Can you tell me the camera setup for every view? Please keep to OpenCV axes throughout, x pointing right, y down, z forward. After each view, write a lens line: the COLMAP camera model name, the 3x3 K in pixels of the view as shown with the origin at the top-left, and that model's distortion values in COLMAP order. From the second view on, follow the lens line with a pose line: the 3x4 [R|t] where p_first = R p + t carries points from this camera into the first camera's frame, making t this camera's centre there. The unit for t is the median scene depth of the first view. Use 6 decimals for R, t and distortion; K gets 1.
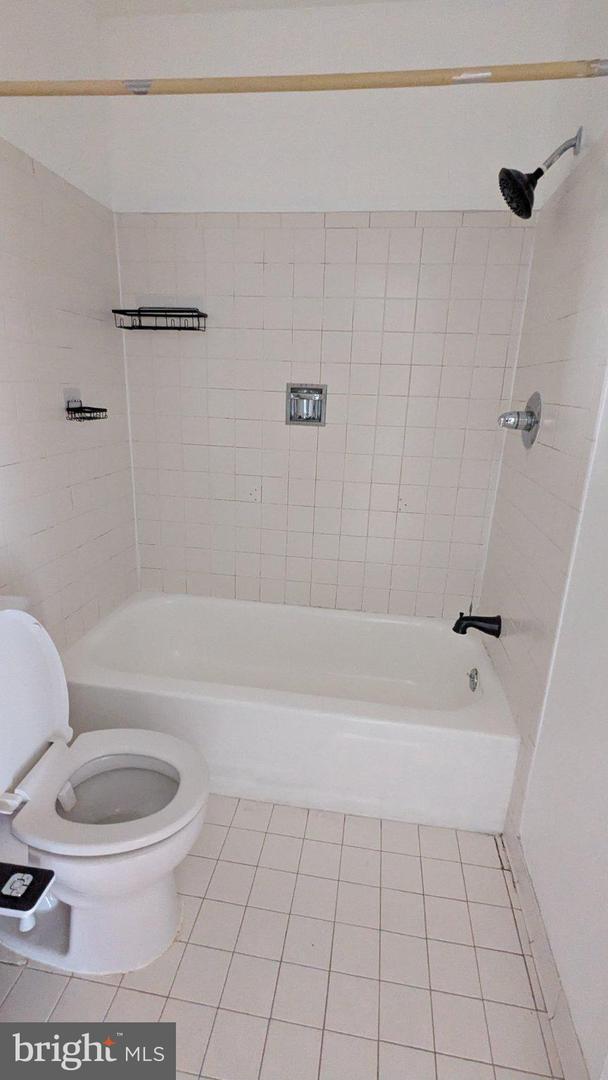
lens RADIAL K [[508.1, 0, 305.1], [0, 508.1, 537.6], [0, 0, 1]] dist [0.002512, -0.000162]
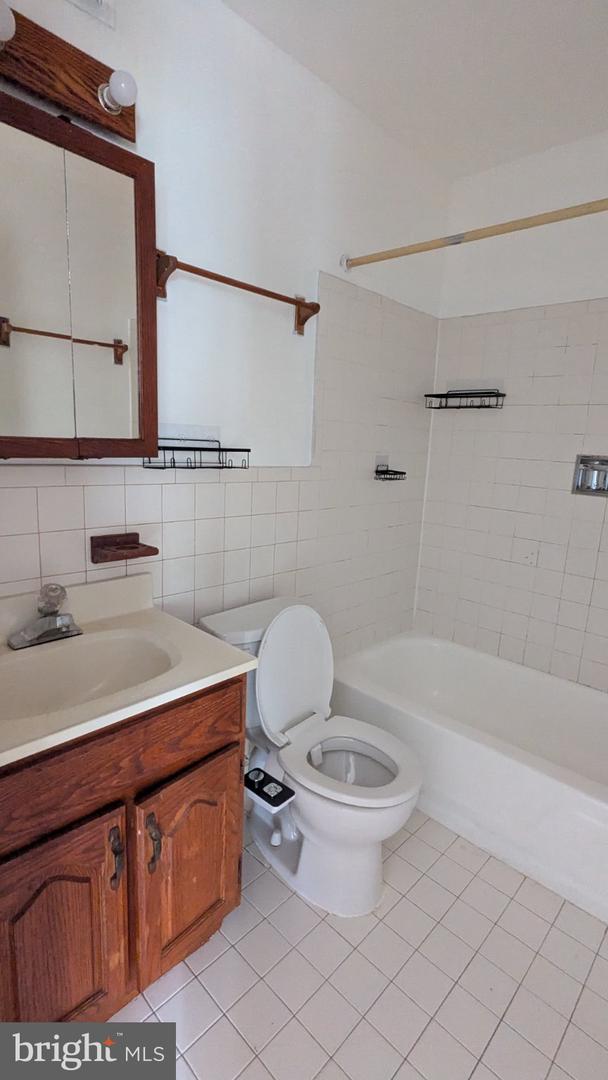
lens RADIAL K [[508.1, 0, 305.1], [0, 508.1, 537.6], [0, 0, 1]] dist [0.002512, -0.000162]
pose [[0.816737, 0.111372, -0.566160, 0.131209], [-0.179948, 0.981424, -0.066532, 0.030725], [0.548233, 0.156218, 0.821606, -0.131355]]
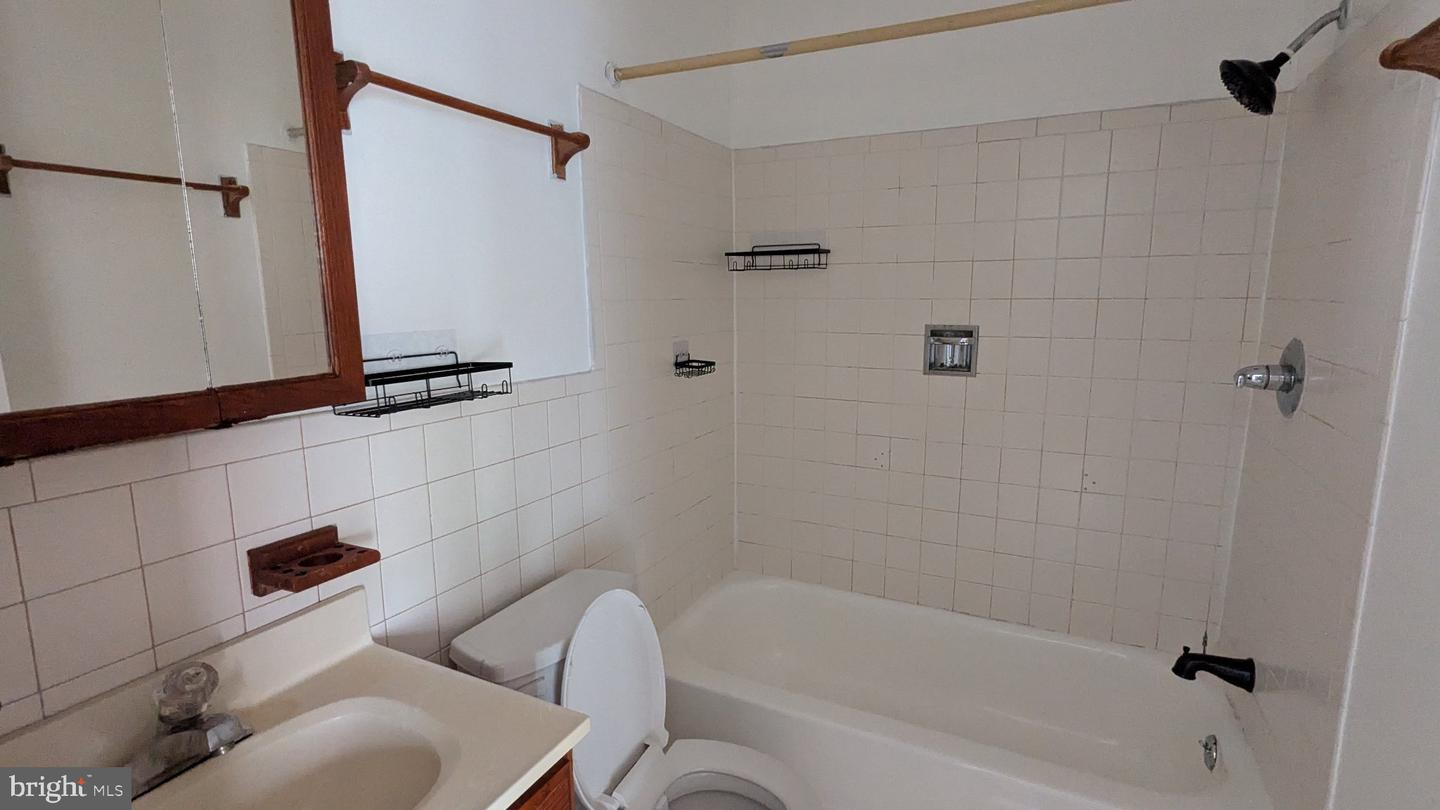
lens RADIAL K [[677.5, 0, 720.0], [0, 677.5, 405.0], [0, 0, 1]] dist [0.002512, -0.000162]
pose [[0.949044, 0.010642, -0.314963, -0.006547], [-0.051007, 0.991439, -0.120197, -0.036345], [0.310987, 0.130137, 0.941462, -0.111082]]
